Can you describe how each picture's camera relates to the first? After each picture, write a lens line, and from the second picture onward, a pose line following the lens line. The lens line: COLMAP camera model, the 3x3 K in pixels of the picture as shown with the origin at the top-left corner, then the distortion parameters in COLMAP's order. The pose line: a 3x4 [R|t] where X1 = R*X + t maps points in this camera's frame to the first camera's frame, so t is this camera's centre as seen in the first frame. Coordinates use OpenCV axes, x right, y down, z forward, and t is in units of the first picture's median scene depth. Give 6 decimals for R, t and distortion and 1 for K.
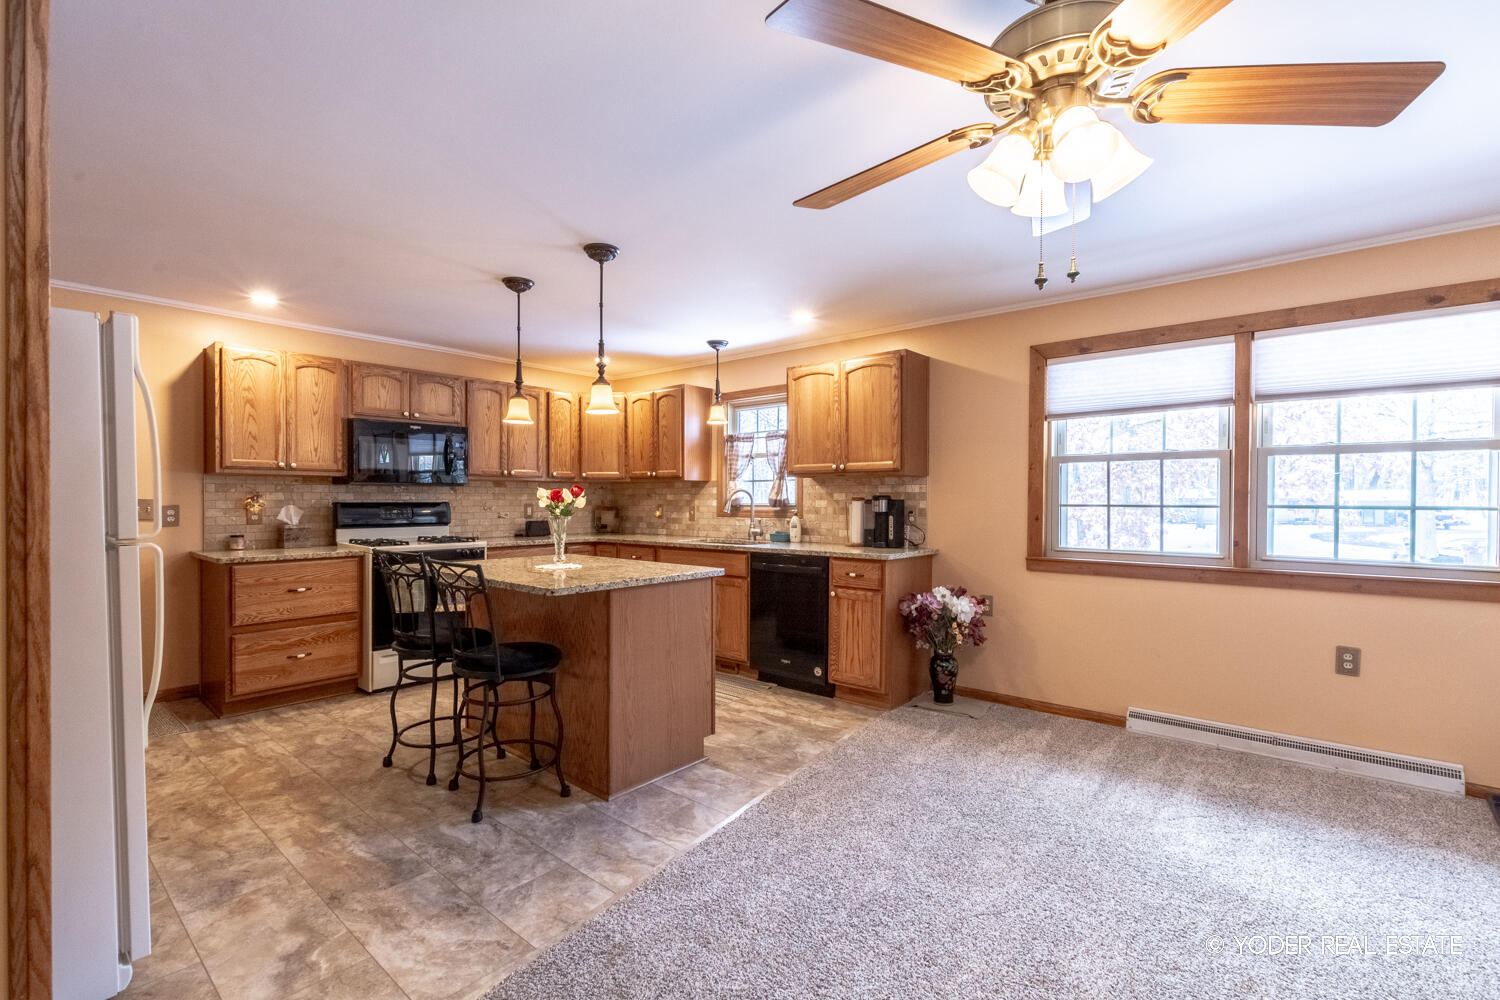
lens RADIAL K [[671.6, 0, 752.6], [0, 671.6, 502.0], [0, 0, 1]] dist [0.003695, -0.001774]
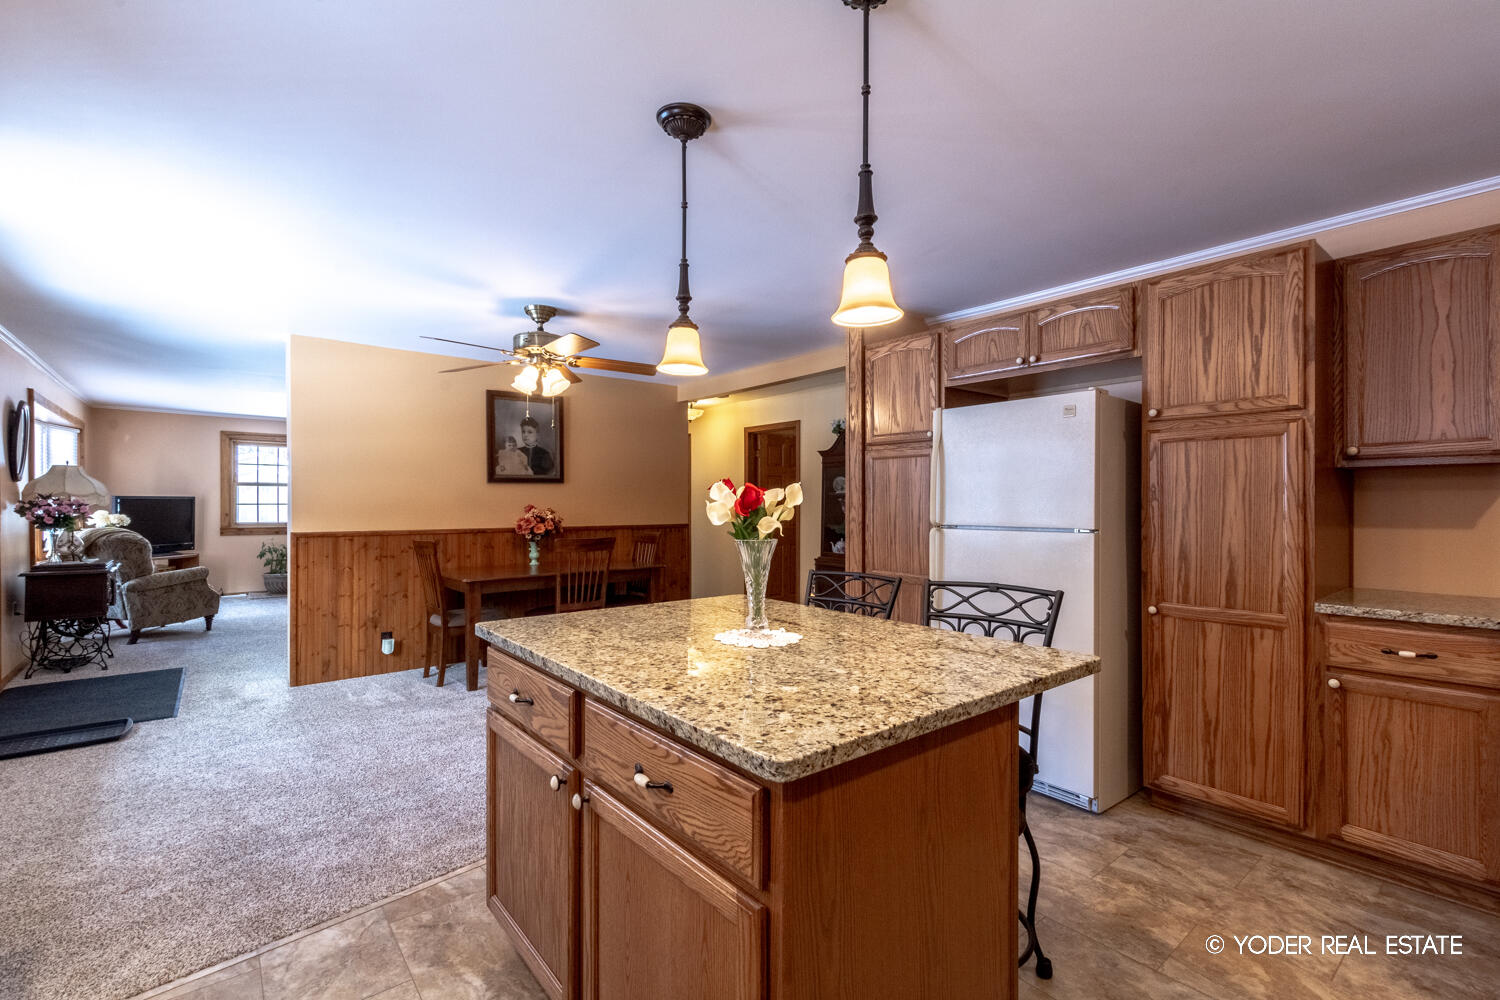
lens RADIAL K [[664.5, 0, 751.7], [0, 664.5, 502.1], [0, 0, 1]] dist [0.006134, -0.003350]
pose [[-0.984056, -0.002379, 0.177844, -0.305583], [-0.001566, 0.999988, 0.004709, -0.007760], [-0.177853, 0.004356, -0.984047, 1.225464]]
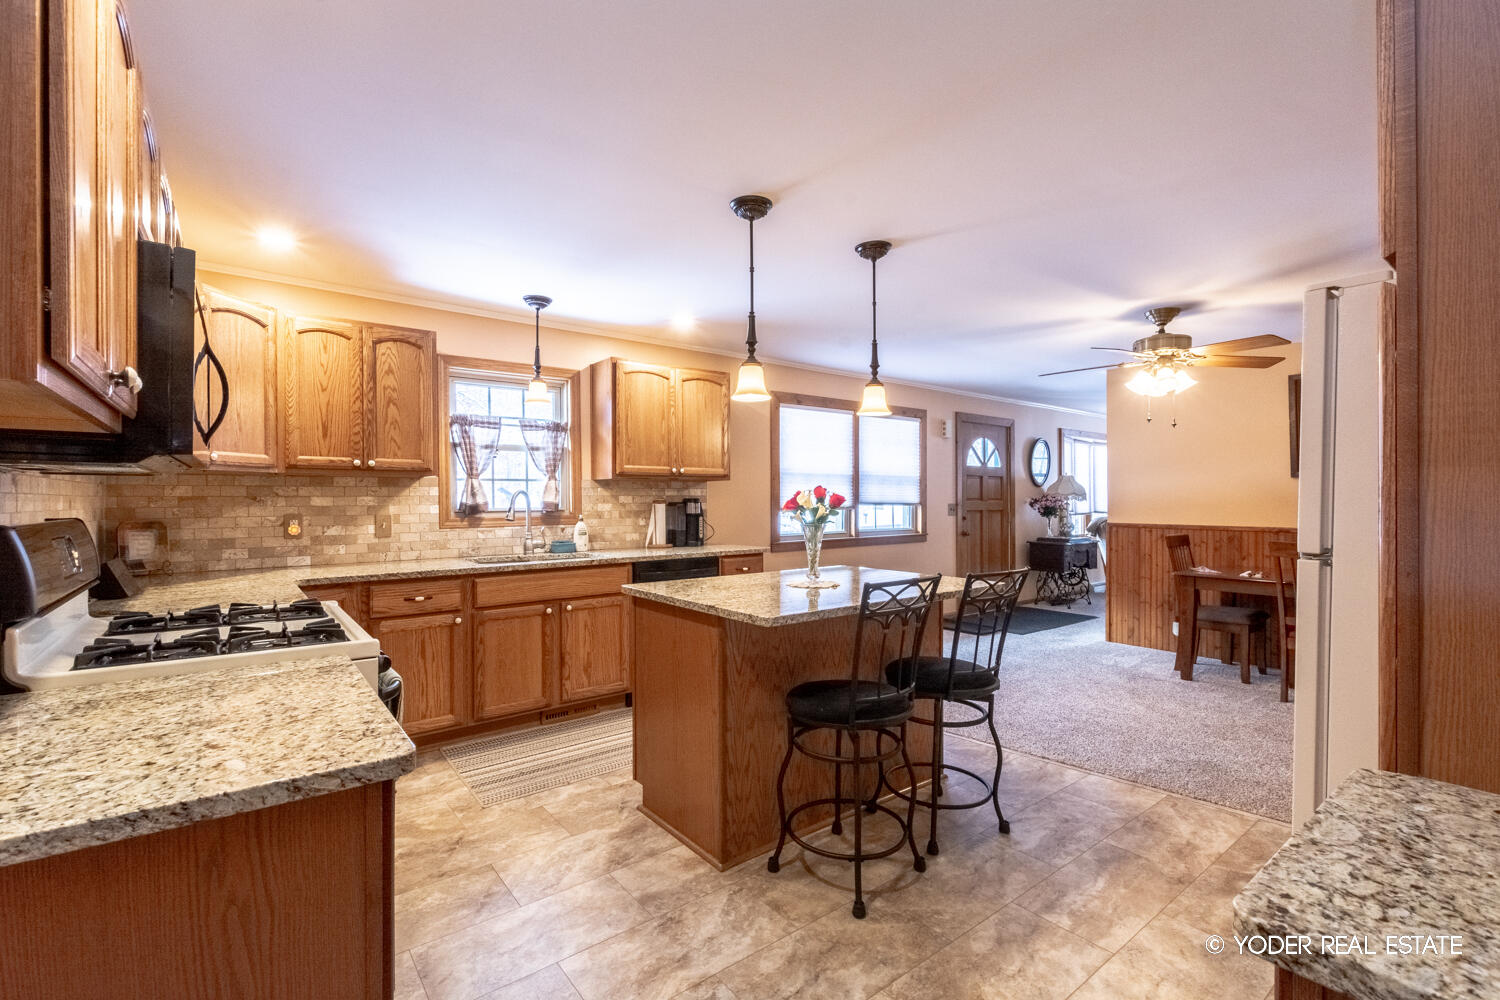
lens RADIAL K [[664.8, 0, 751.2], [0, 664.8, 502.6], [0, 0, 1]] dist [0.005868, -0.003828]
pose [[0.196524, -0.008199, 0.980465, -0.914844], [0.008260, 0.999943, 0.006706, -0.010100], [-0.980464, 0.006781, 0.196580, 0.746577]]
